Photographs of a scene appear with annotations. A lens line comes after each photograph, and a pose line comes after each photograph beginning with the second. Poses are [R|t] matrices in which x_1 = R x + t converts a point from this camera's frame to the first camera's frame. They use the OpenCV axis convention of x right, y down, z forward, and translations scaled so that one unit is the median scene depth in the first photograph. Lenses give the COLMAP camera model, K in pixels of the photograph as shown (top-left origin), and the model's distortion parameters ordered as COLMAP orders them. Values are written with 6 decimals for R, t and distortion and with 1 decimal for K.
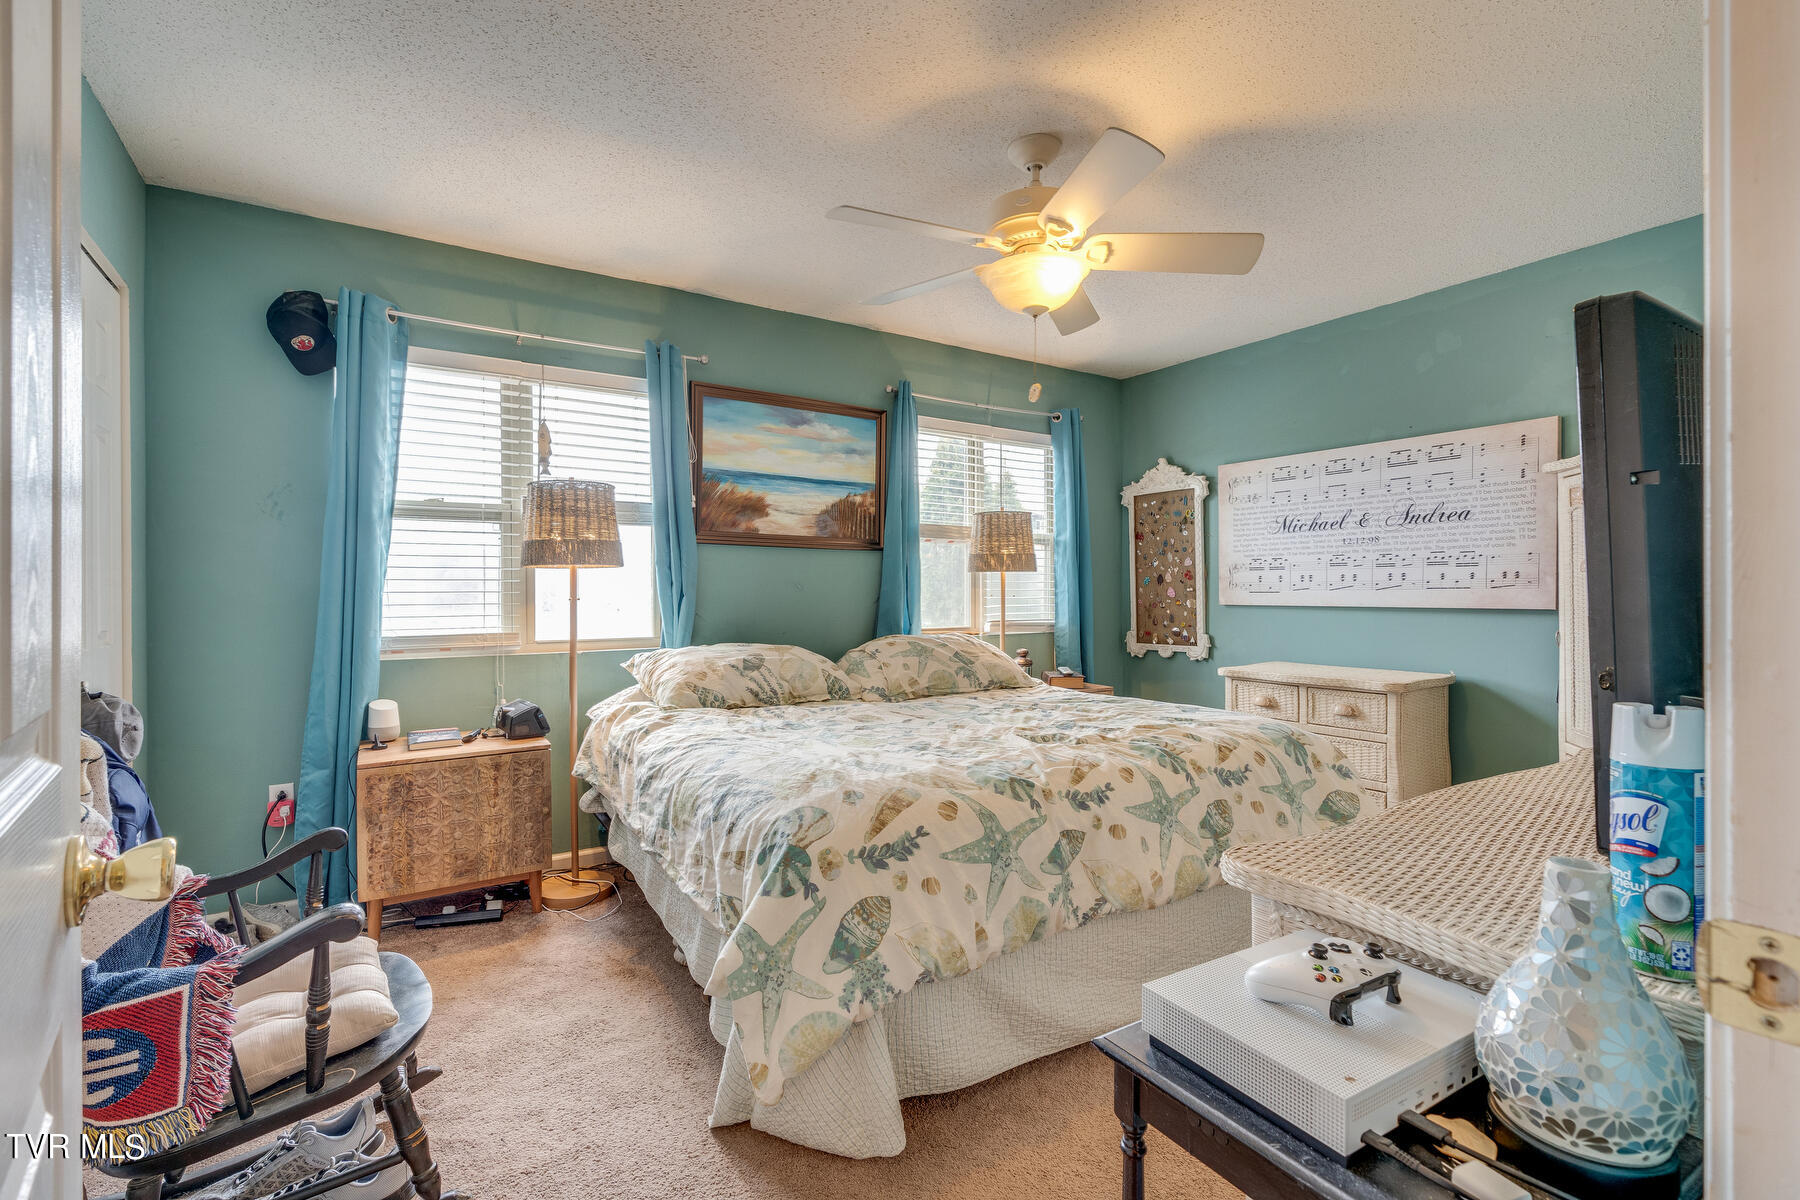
lens RADIAL K [[807.5, 0, 893.1], [0, 807.5, 602.1], [0, 0, 1]] dist [-0.002342, -0.000377]
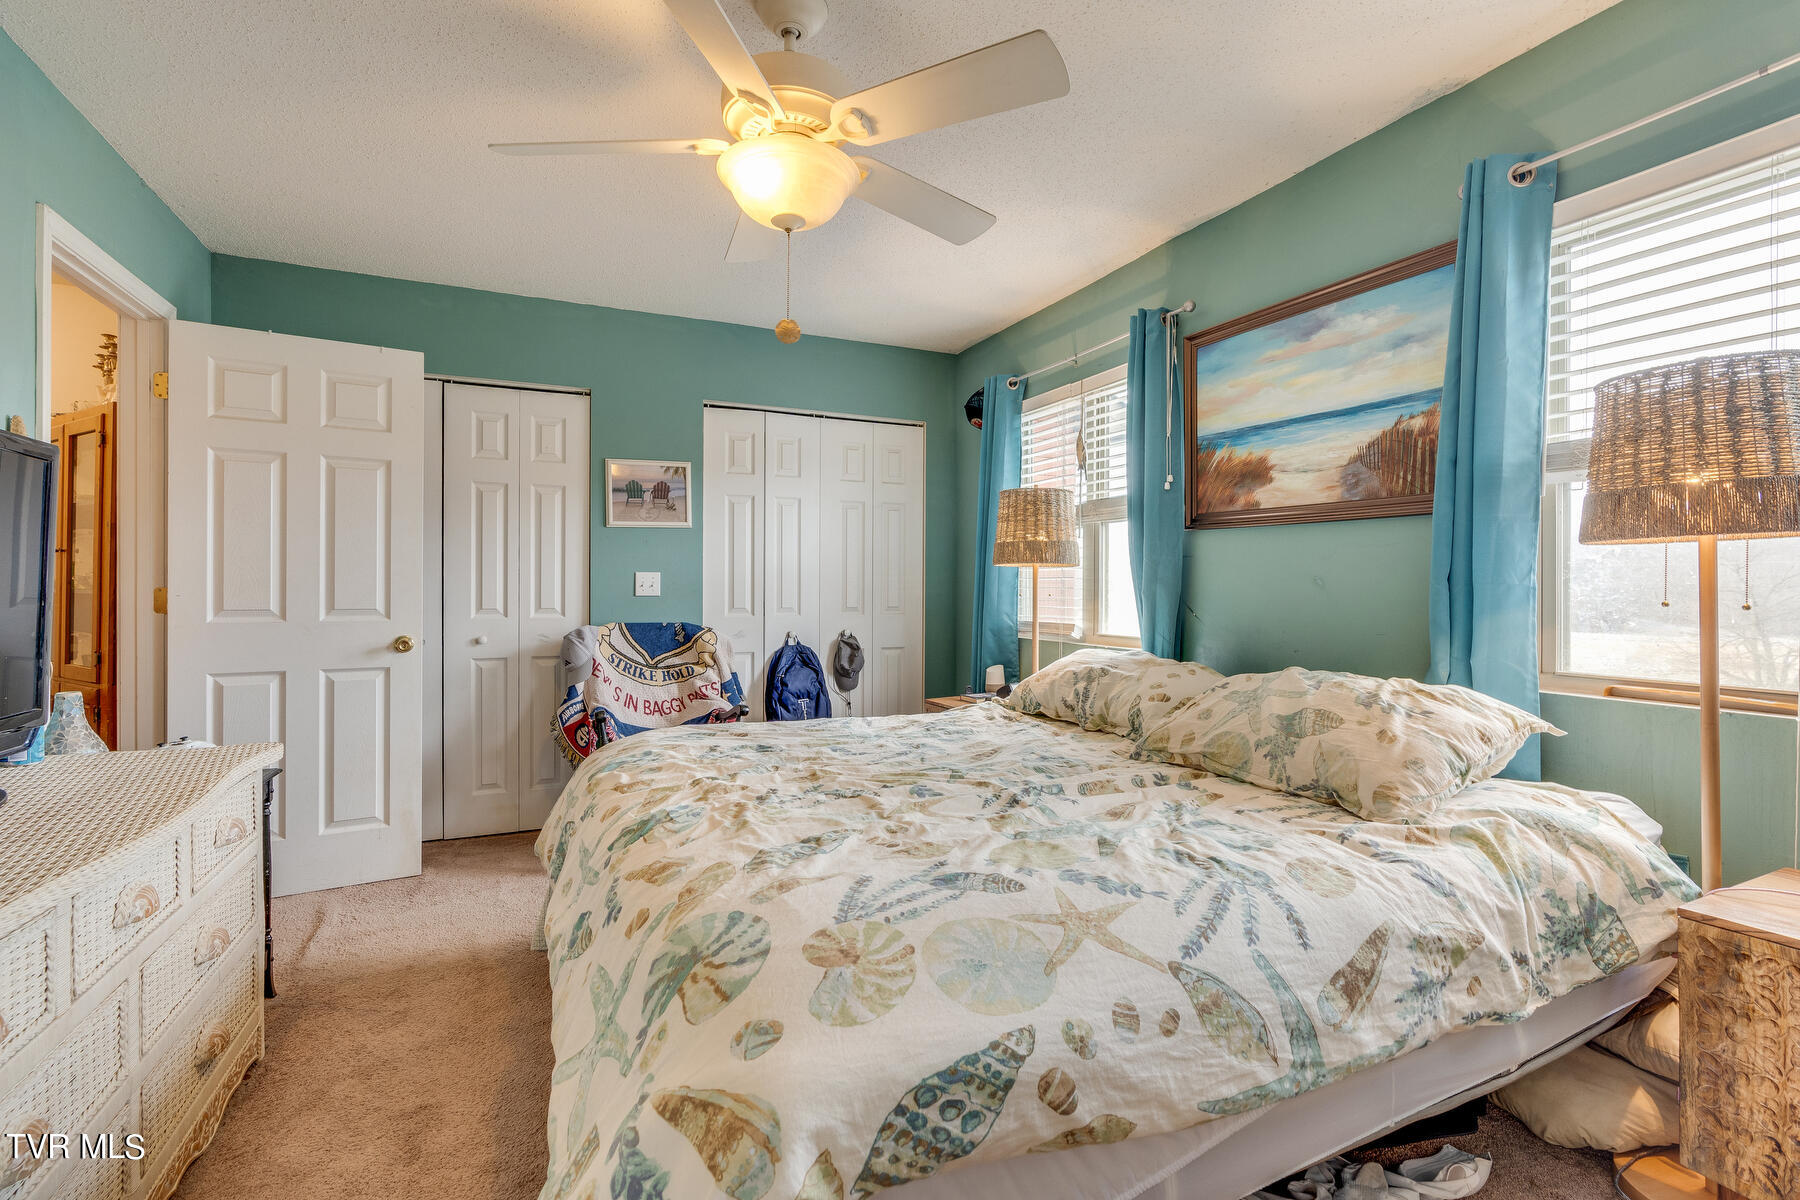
lens RADIAL K [[807.5, 0, 902.2], [0, 807.5, 592.3], [0, 0, 1]] dist [-0.002342, -0.000377]
pose [[-0.119221, 0.016583, -0.992729, 0.429586], [-0.000234, 0.999860, 0.016731, -0.015964], [0.992868, 0.002227, -0.119201, 0.559248]]
